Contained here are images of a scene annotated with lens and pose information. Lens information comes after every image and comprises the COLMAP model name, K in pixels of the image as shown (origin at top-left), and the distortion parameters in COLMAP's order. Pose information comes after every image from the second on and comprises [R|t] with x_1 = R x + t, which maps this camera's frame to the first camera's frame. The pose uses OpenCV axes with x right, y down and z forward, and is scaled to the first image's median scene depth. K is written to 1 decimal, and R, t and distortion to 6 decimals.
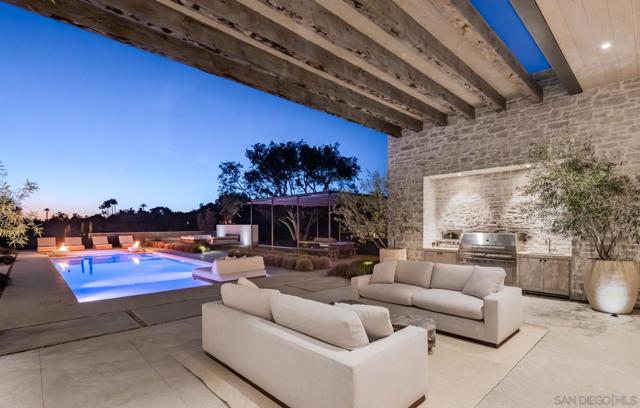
lens RADIAL K [[310.1, 0, 320.9], [0, 310.1, 224.4], [0, 0, 1]] dist [0.000711, 0.000101]
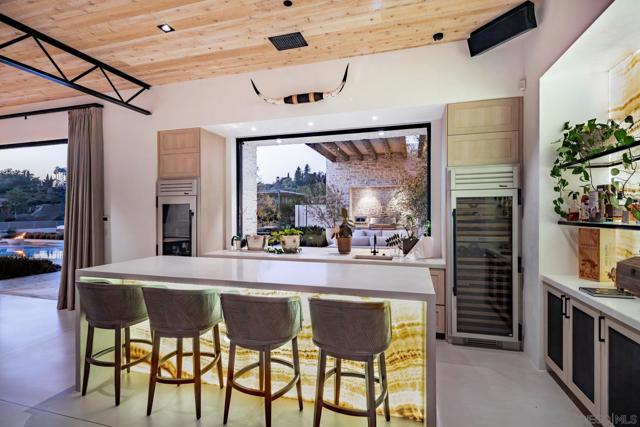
lens RADIAL K [[308.0, 0, 327.2], [0, 308.0, 215.4], [0, 0, 1]] dist [0.001888, -0.000218]
pose [[0.854412, -0.006044, 0.519562, -0.293799], [0.003291, 0.999975, 0.006219, -0.000363], [-0.519586, -0.003604, 0.854410, -0.186706]]
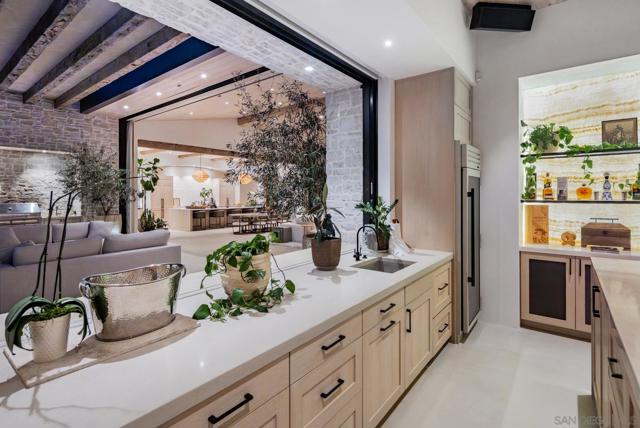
lens RADIAL K [[318.2, 0, 317.3], [0, 318.2, 193.6], [0, 0, 1]] dist [0.001356, 0.000106]
pose [[-0.154813, 0.007907, 0.987912, -0.287245], [0.001153, 0.999969, -0.007822, 0.001265], [-0.987943, -0.000072, -0.154818, 0.019891]]
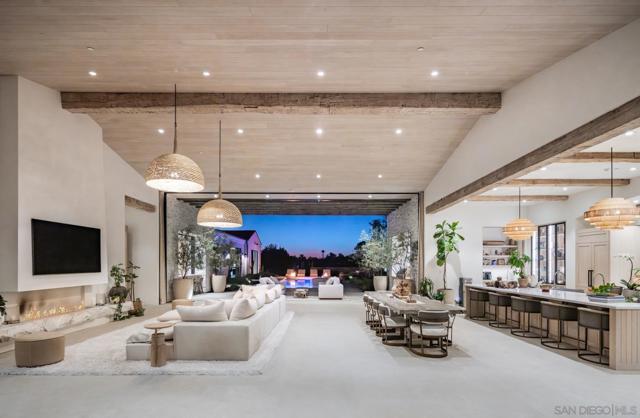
lens RADIAL K [[322.2, 0, 313.6], [0, 322.2, 264.6], [0, 0, 1]] dist [0.001939, 0.000251]
pose [[0.720146, 0.007597, -0.693781, 0.541428], [-0.002976, 0.999965, 0.007860, -0.002190], [0.693816, -0.003595, 0.720143, -0.290453]]
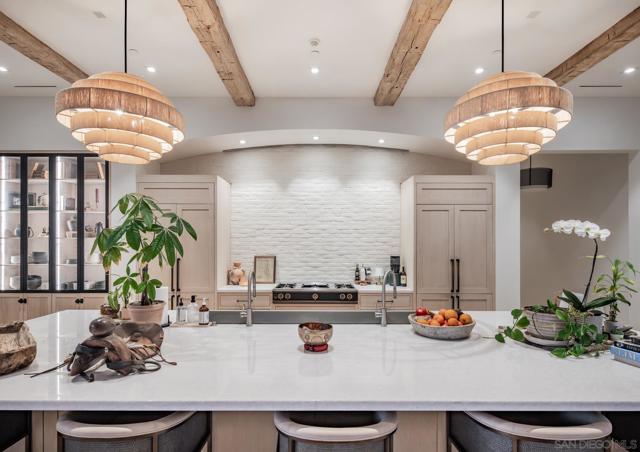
lens RADIAL K [[336.4, 0, 318.2], [0, 336.4, 242.5], [0, 0, 1]] dist [0.001236, 0.000625]
pose [[0.684157, 0.005782, 0.729312, 0.412822], [-0.004920, 0.999982, -0.003312, -0.002900], [-0.729319, -0.001322, 0.684173, 0.045719]]
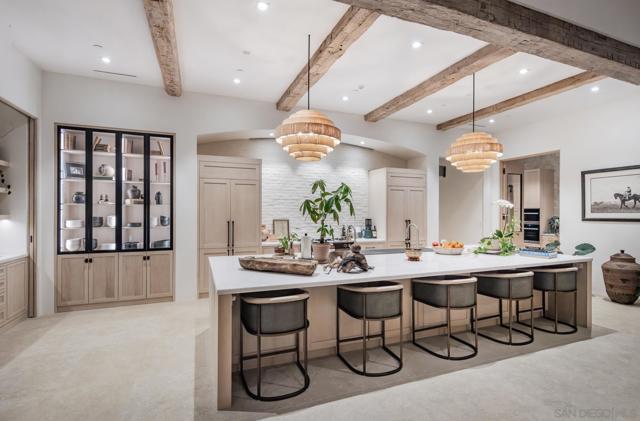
lens RADIAL K [[307.6, 0, 320.5], [0, 307.6, 211.9], [0, 0, 1]] dist [0.003712, 0.000141]
pose [[0.366060, 0.005942, 0.930572, 0.293959], [-0.005667, 0.999975, -0.004156, 0.000030], [-0.930574, -0.003753, 0.366085, 0.097457]]
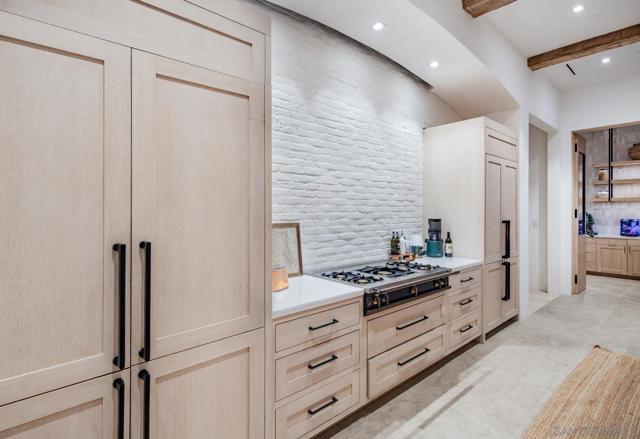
lens RADIAL K [[314.4, 0, 320.9], [0, 314.4, 210.1], [0, 0, 1]] dist [-0.000925, 0.000002]
pose [[0.039613, 0.003172, 0.999210, 0.449561], [-0.002606, 0.999992, -0.003071, 0.001626], [-0.999212, -0.002482, 0.039621, 0.230144]]
